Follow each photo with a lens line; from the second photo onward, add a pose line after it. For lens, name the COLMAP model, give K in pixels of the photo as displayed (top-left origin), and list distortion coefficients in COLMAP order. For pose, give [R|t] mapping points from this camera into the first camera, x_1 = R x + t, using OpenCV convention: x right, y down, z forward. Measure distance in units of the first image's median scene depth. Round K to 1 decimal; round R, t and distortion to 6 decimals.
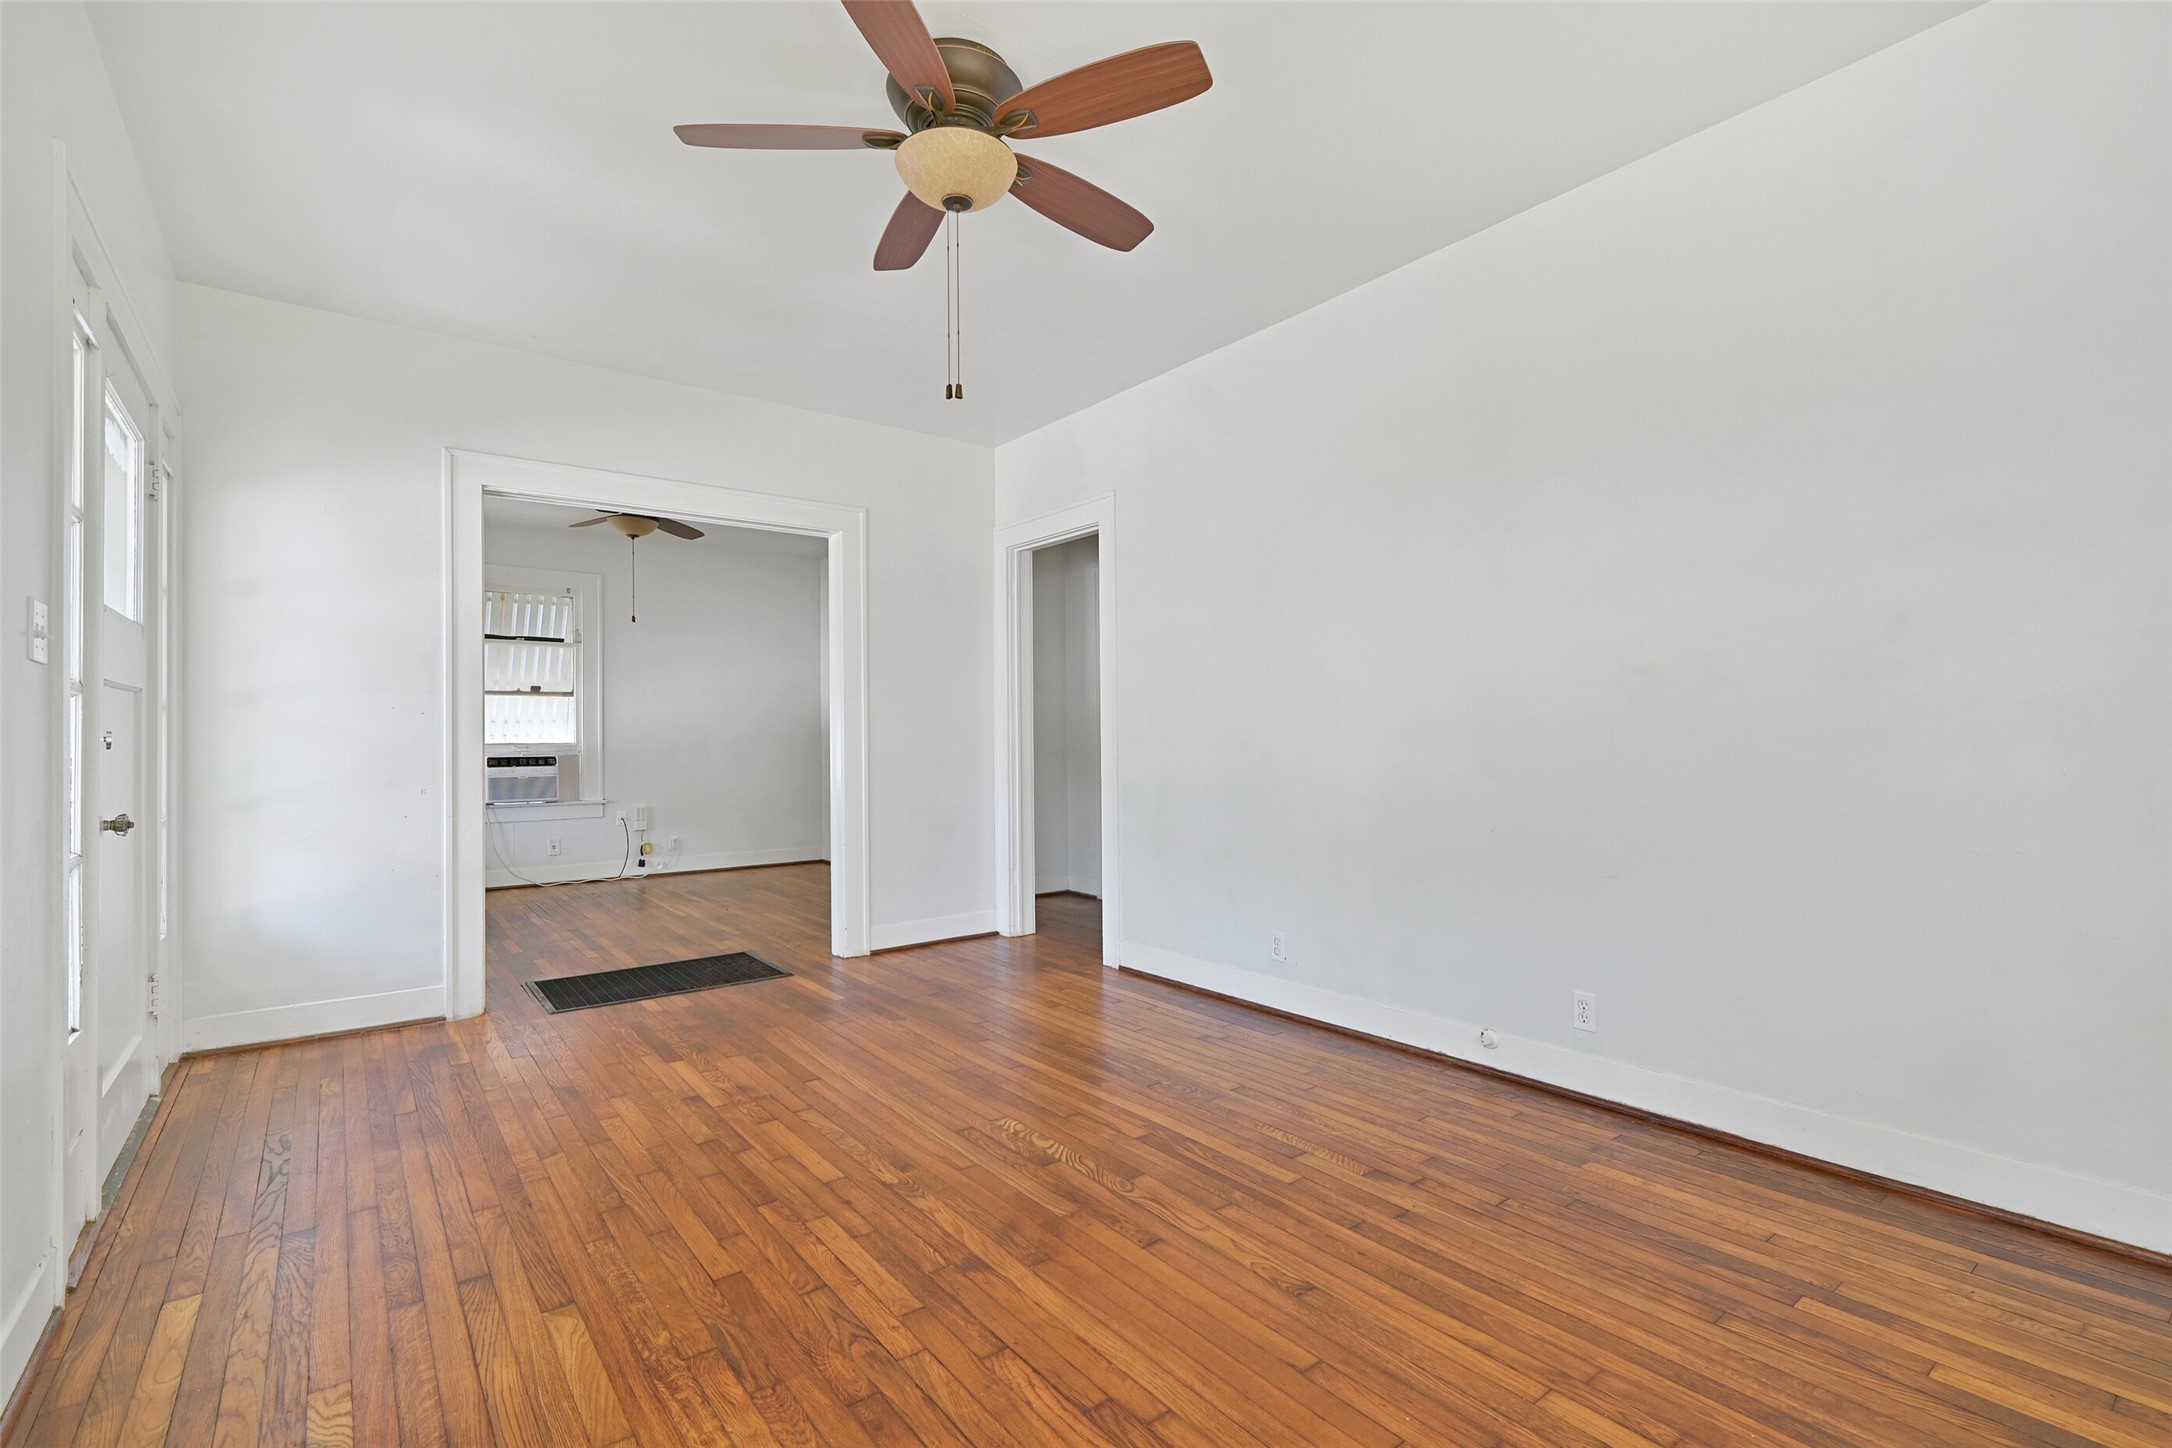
lens RADIAL K [[982.3, 0, 1106.7], [0, 982.3, 732.0], [0, 0, 1]] dist [-0.003904, 0.001033]
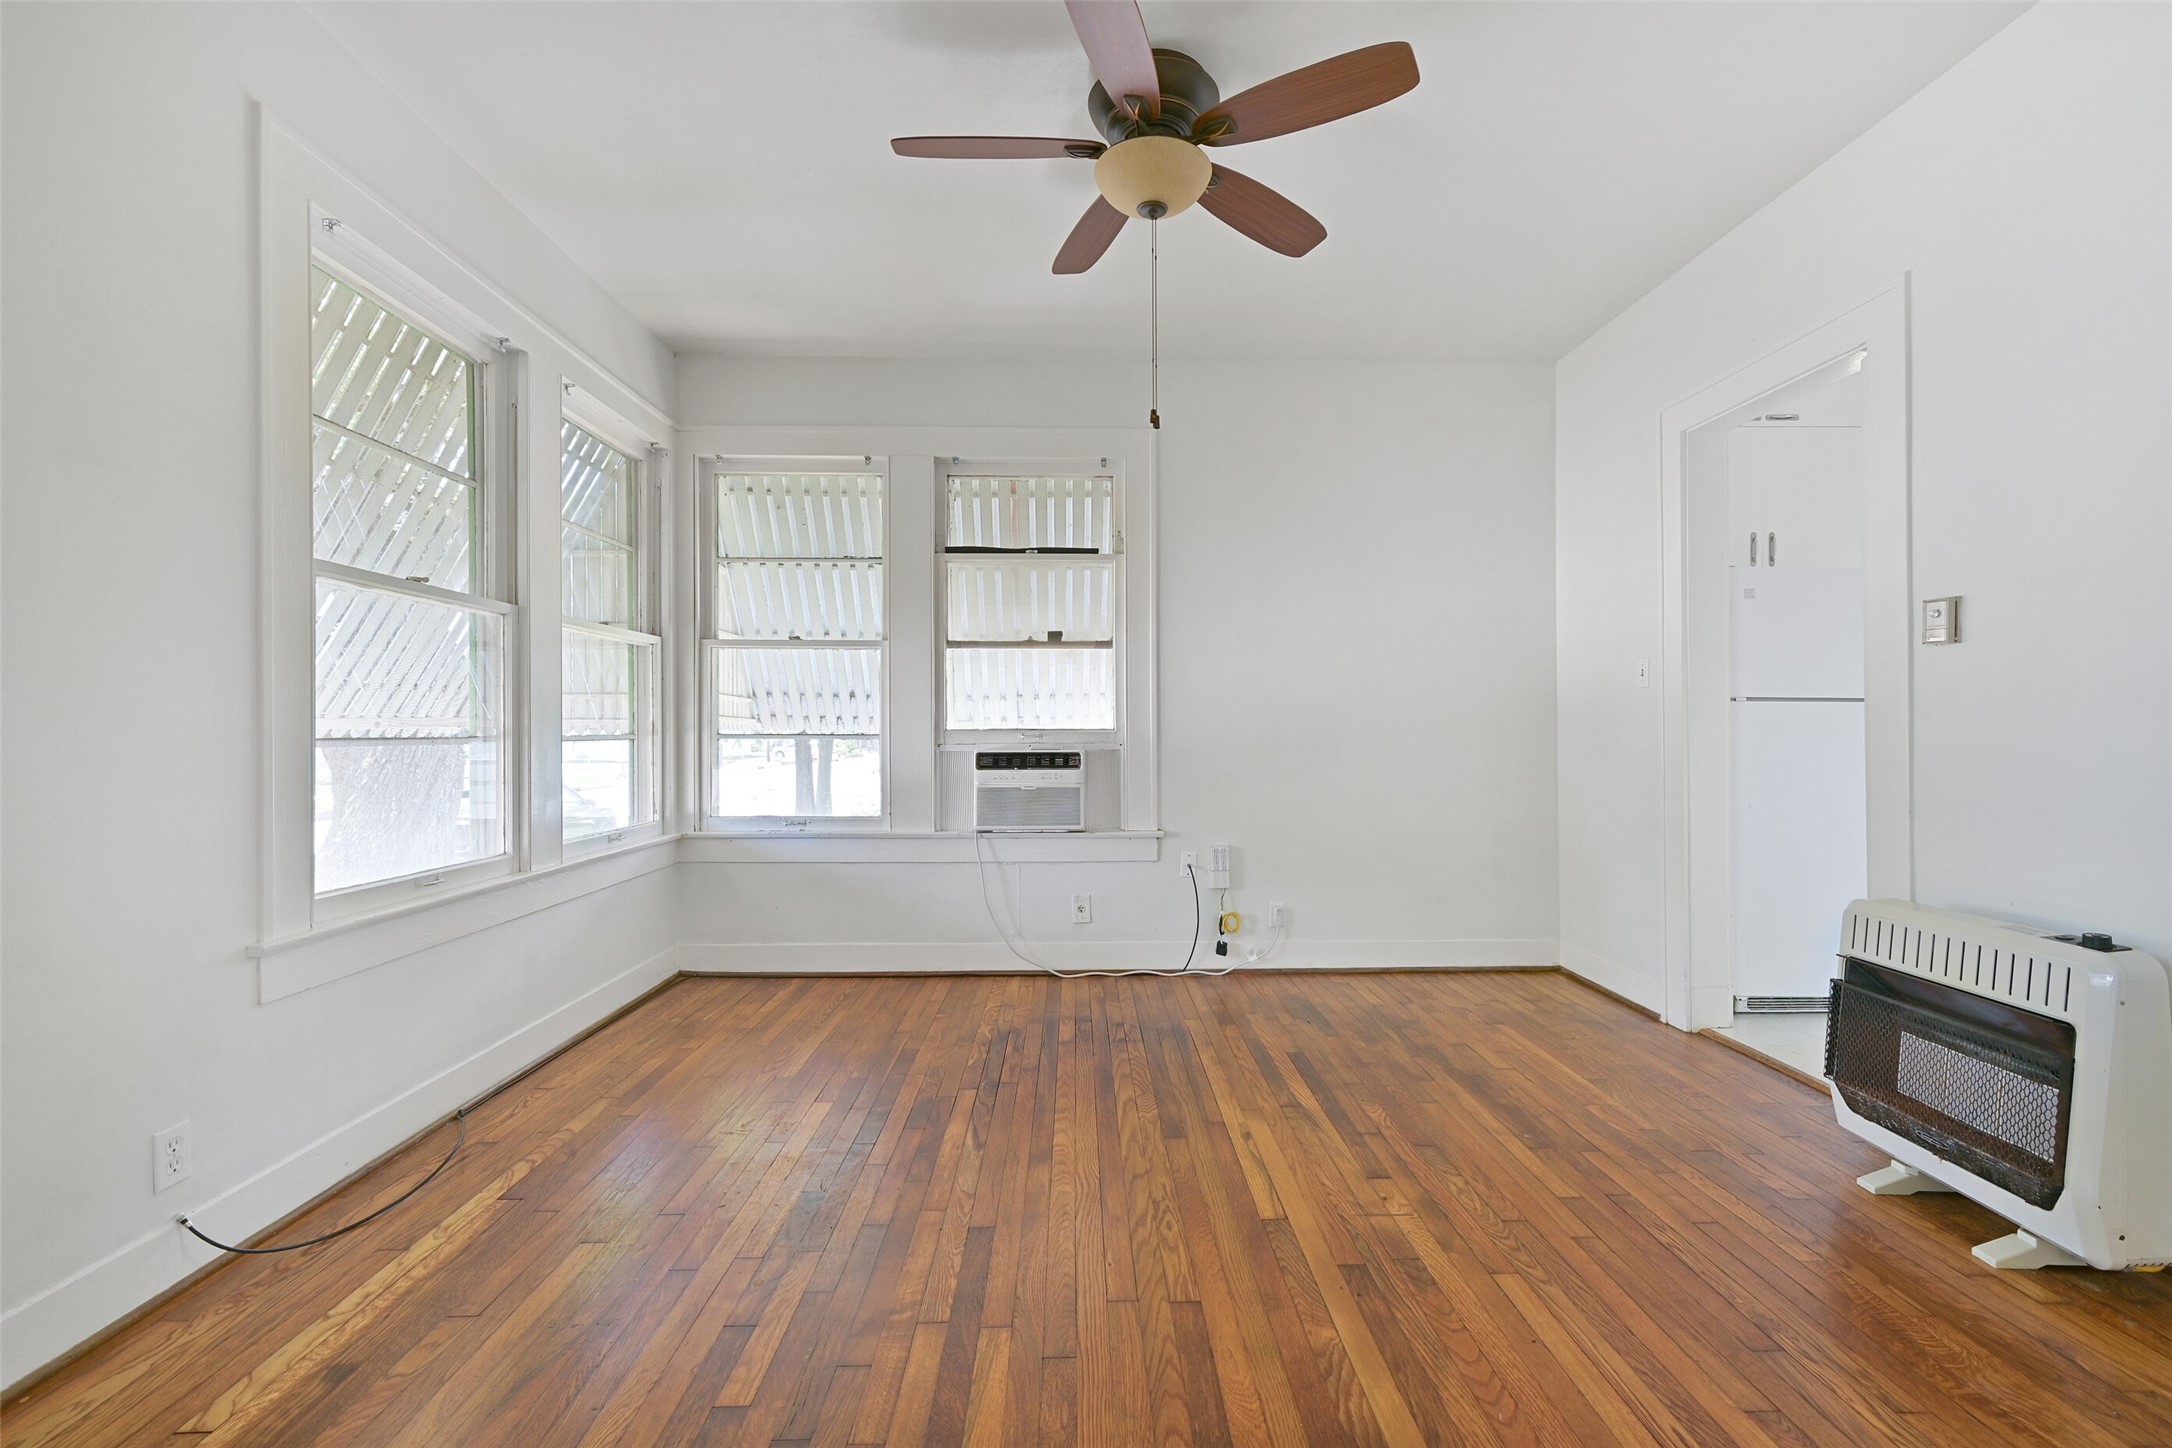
lens RADIAL K [[934.0, 0, 1097.5], [0, 934.0, 726.9], [0, 0, 1]] dist [0.007333, -0.000034]
pose [[0.798642, 0.002132, -0.601803, -0.567727], [0.000582, 0.999991, 0.004315, 0.019206], [0.601807, -0.003797, 0.798633, 1.430550]]
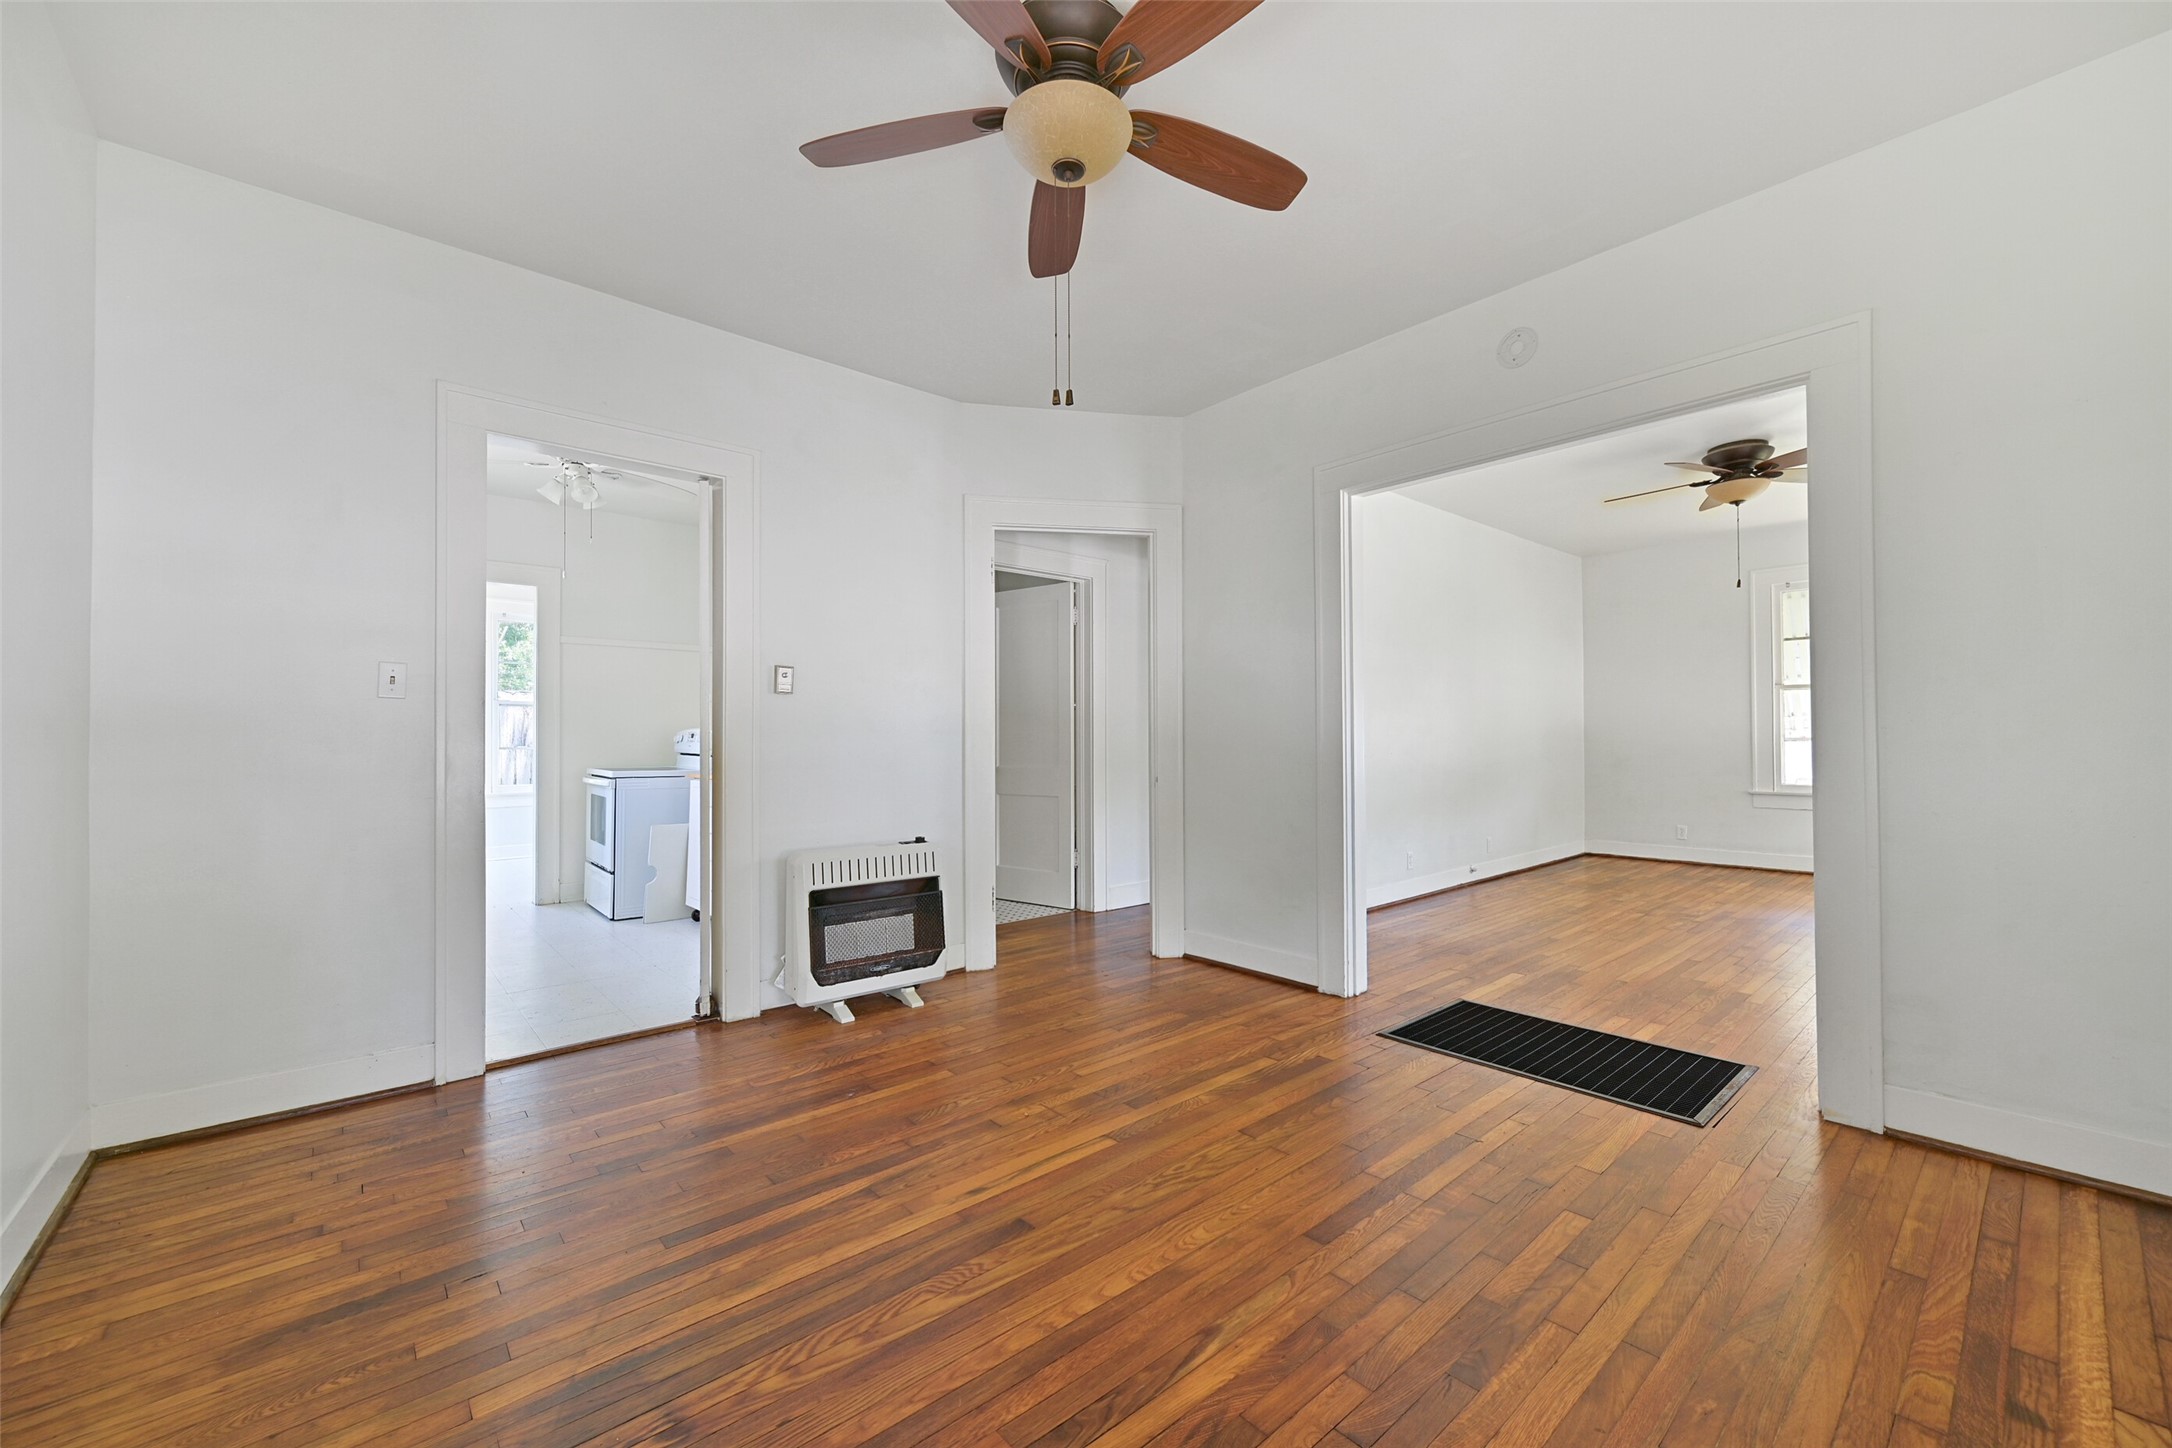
lens RADIAL K [[855.8, 0, 1098.2], [0, 855.8, 716.0], [0, 0, 1]] dist [0.000256, -0.000851]
pose [[-0.055018, 0.037633, 0.997776, -1.675227], [0.003301, 0.999291, -0.037508, 0.029696], [-0.998480, 0.001230, -0.055103, 2.116258]]
